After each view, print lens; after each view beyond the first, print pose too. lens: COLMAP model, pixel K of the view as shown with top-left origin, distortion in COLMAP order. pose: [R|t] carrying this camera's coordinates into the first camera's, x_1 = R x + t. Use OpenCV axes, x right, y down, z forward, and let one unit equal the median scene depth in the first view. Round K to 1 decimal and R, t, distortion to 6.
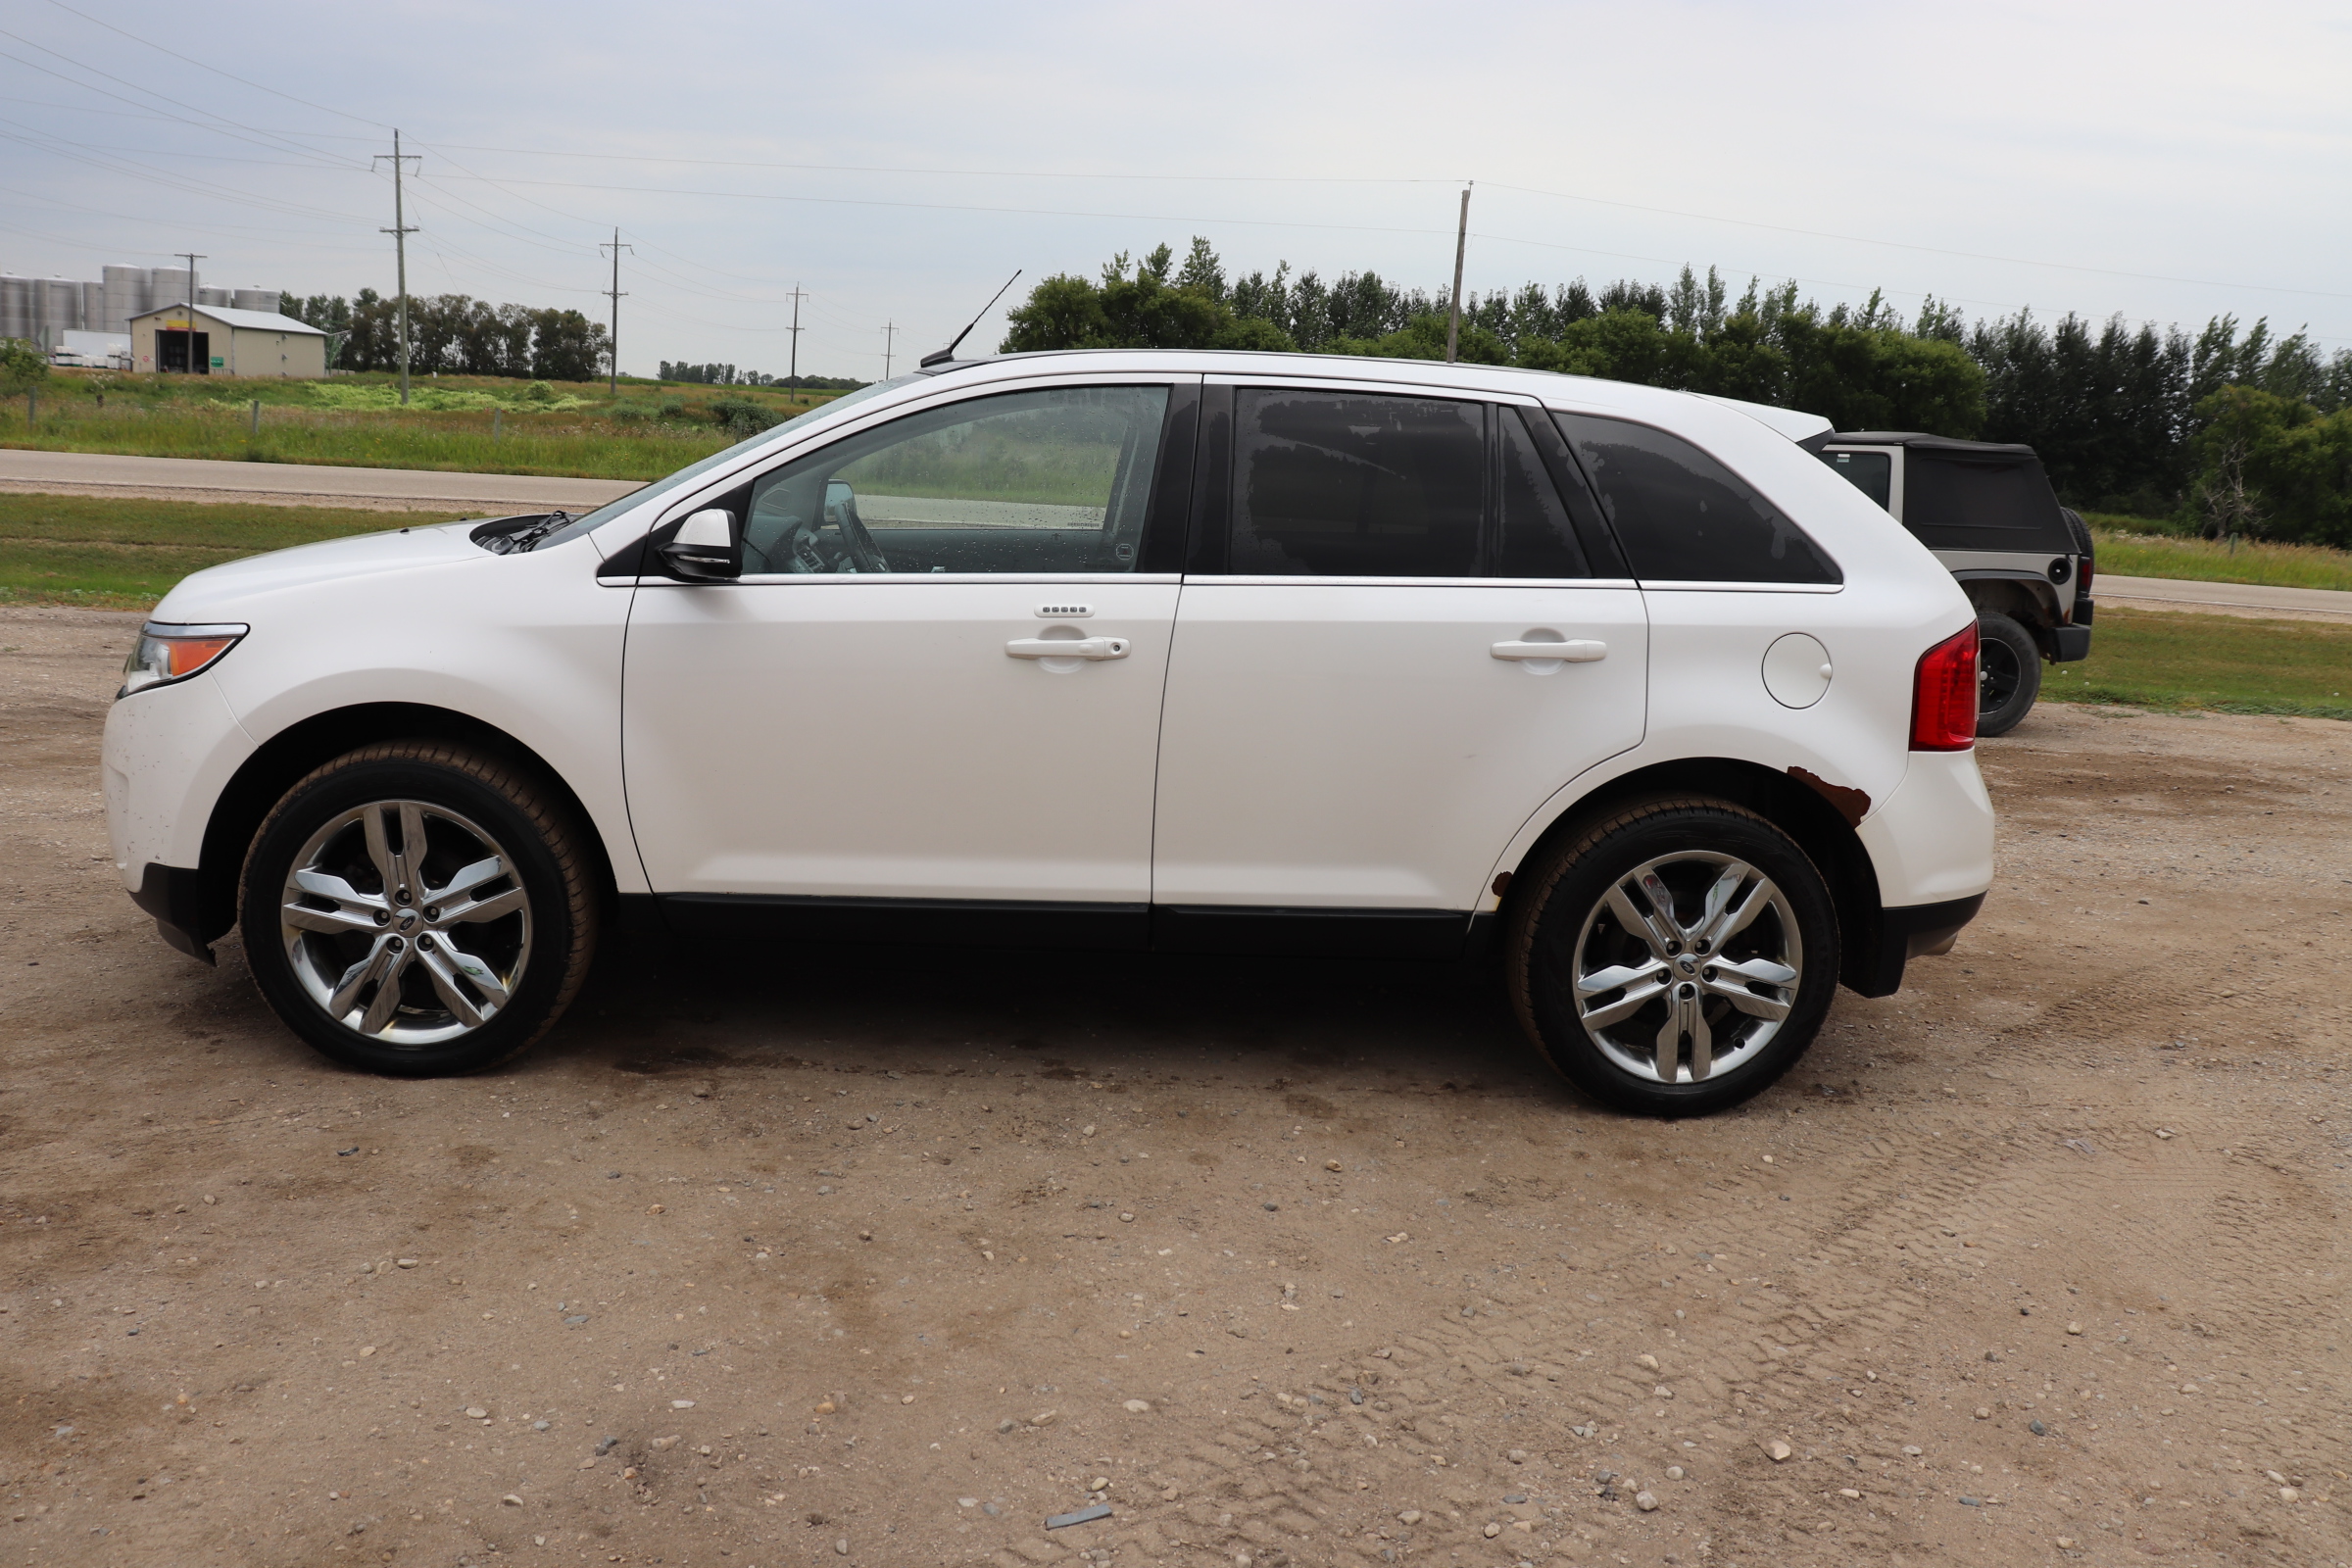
lens RADIAL K [[1935.2, 0, 1182.0], [0, 1935.2, 762.0], [0, 0, 1]] dist [-0.174871, 0.166846]
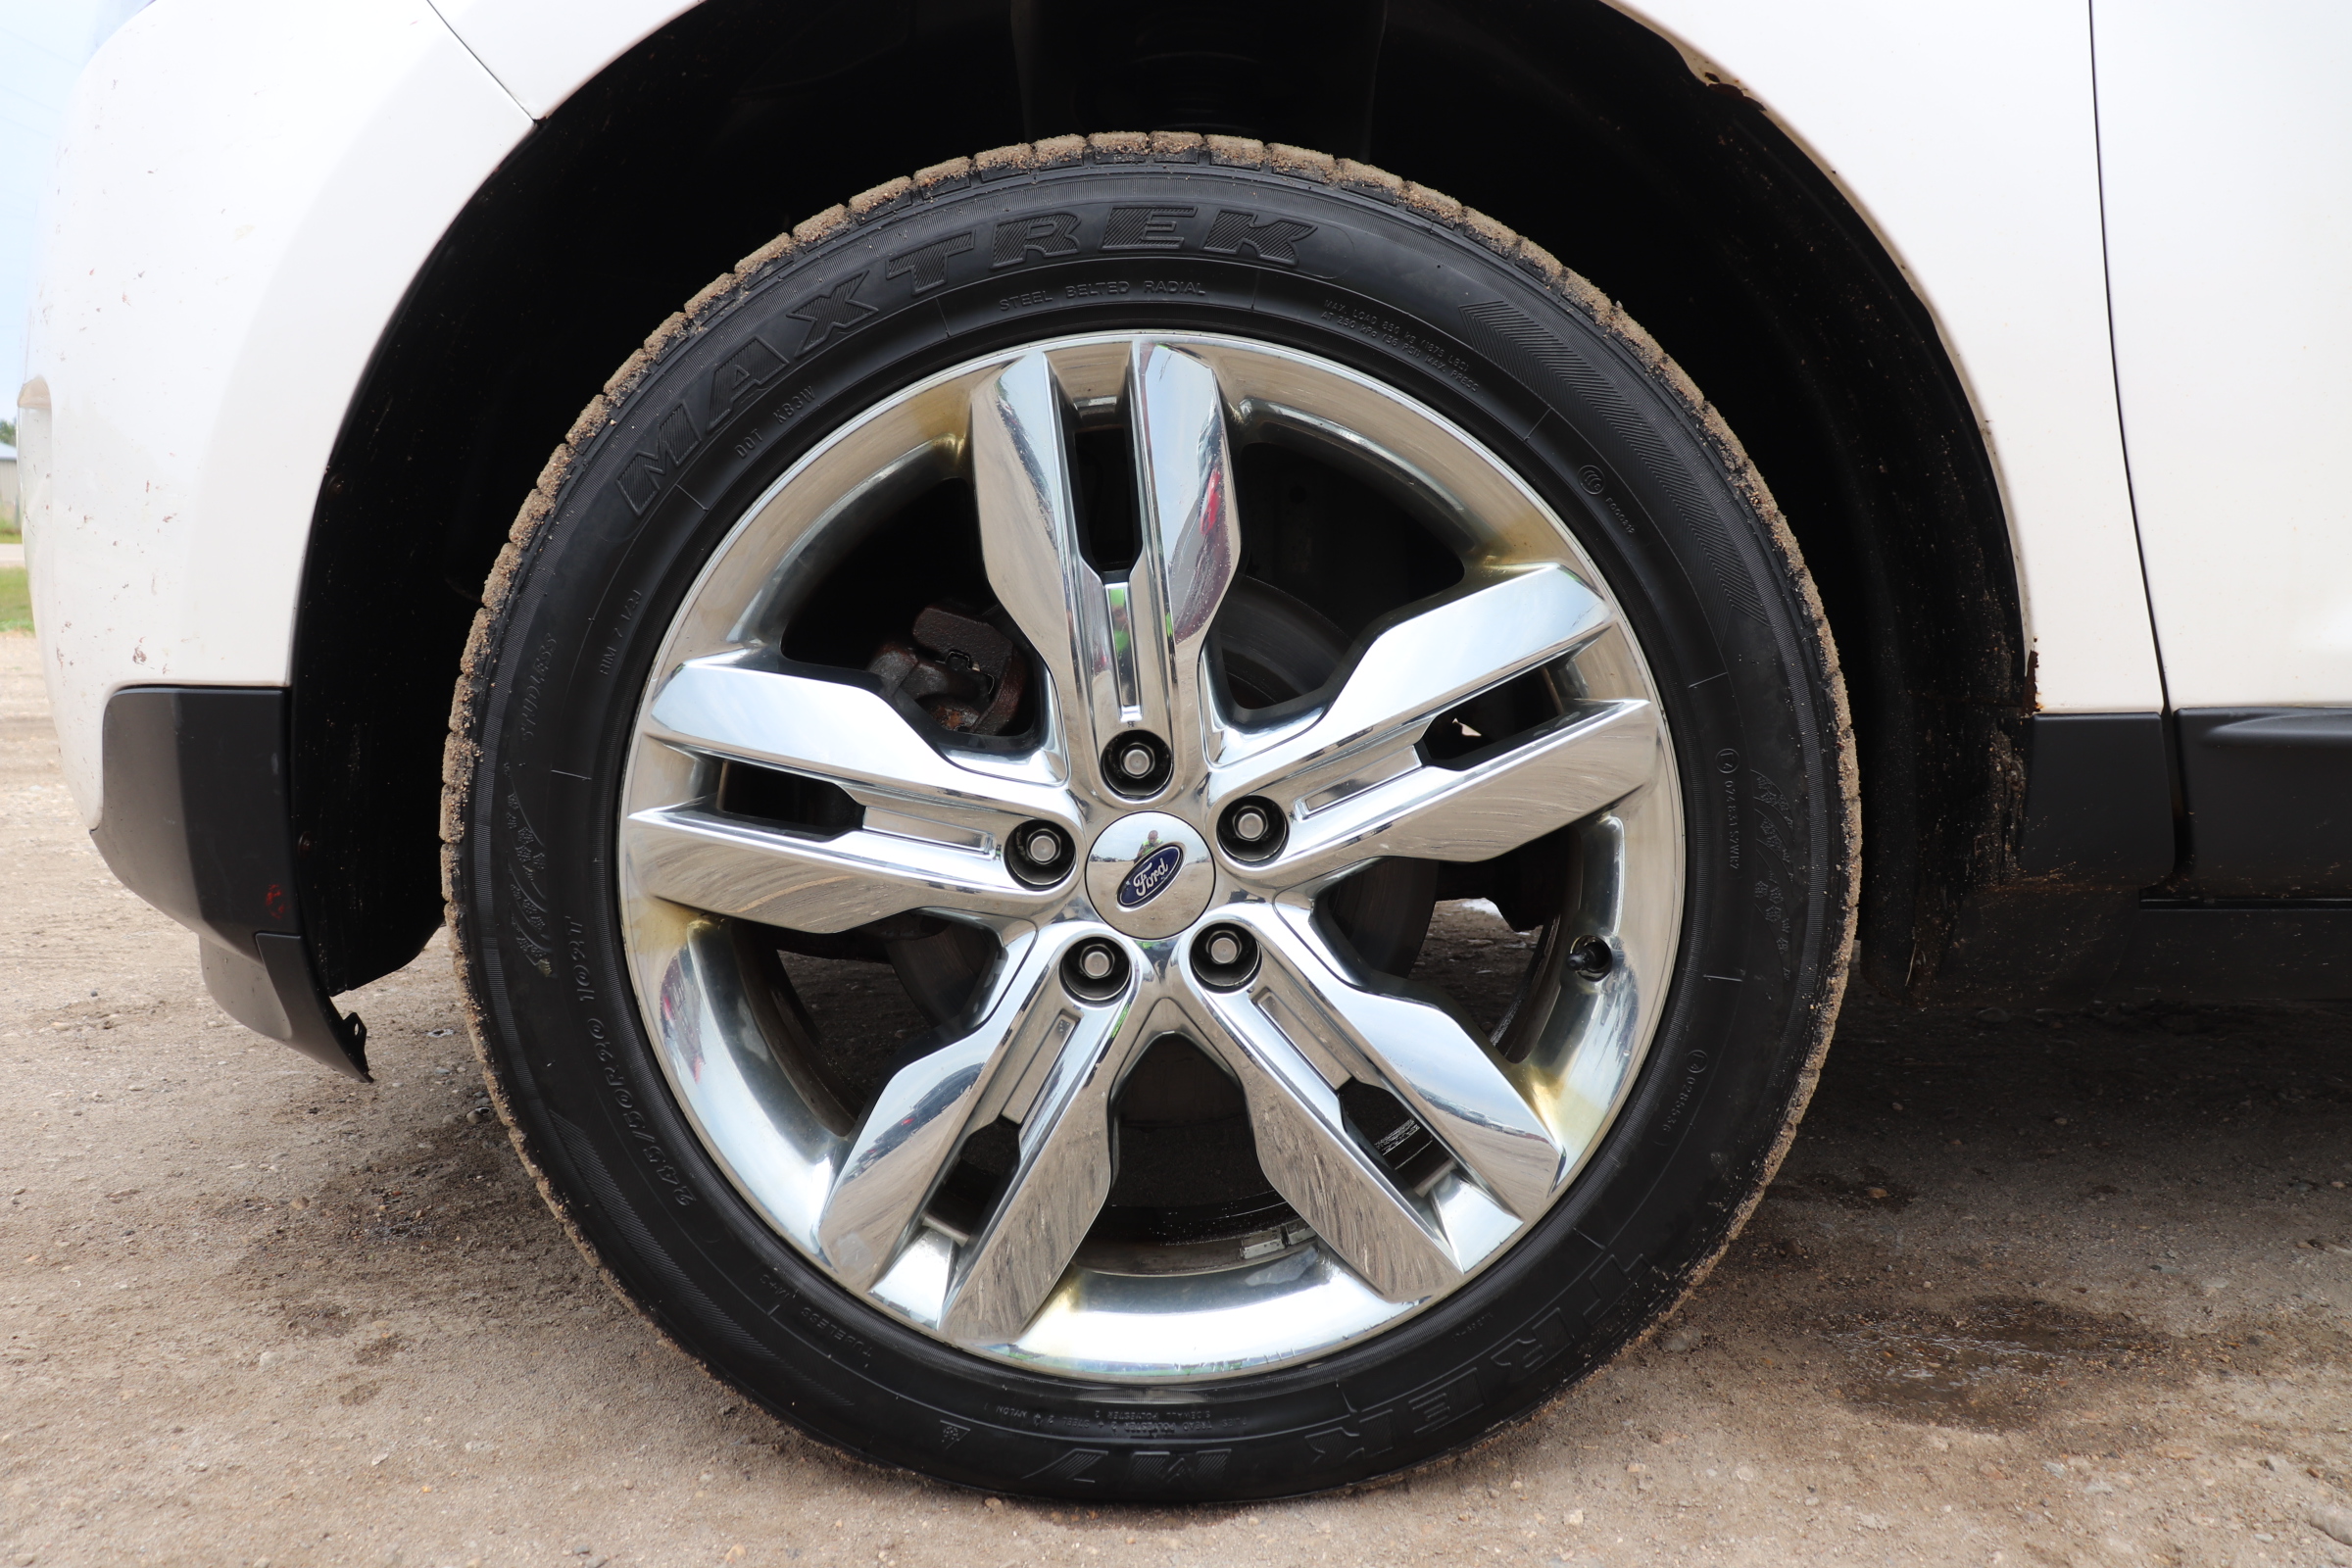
lens RADIAL K [[1935.2, 0, 1182.0], [0, 1935.2, 762.0], [0, 0, 1]] dist [-0.174871, 0.166846]
pose [[0.994915, -0.038322, -0.093138, -0.383132], [0.033269, 0.997920, -0.055212, 0.084601], [0.095060, 0.051833, 0.994121, 0.757509]]
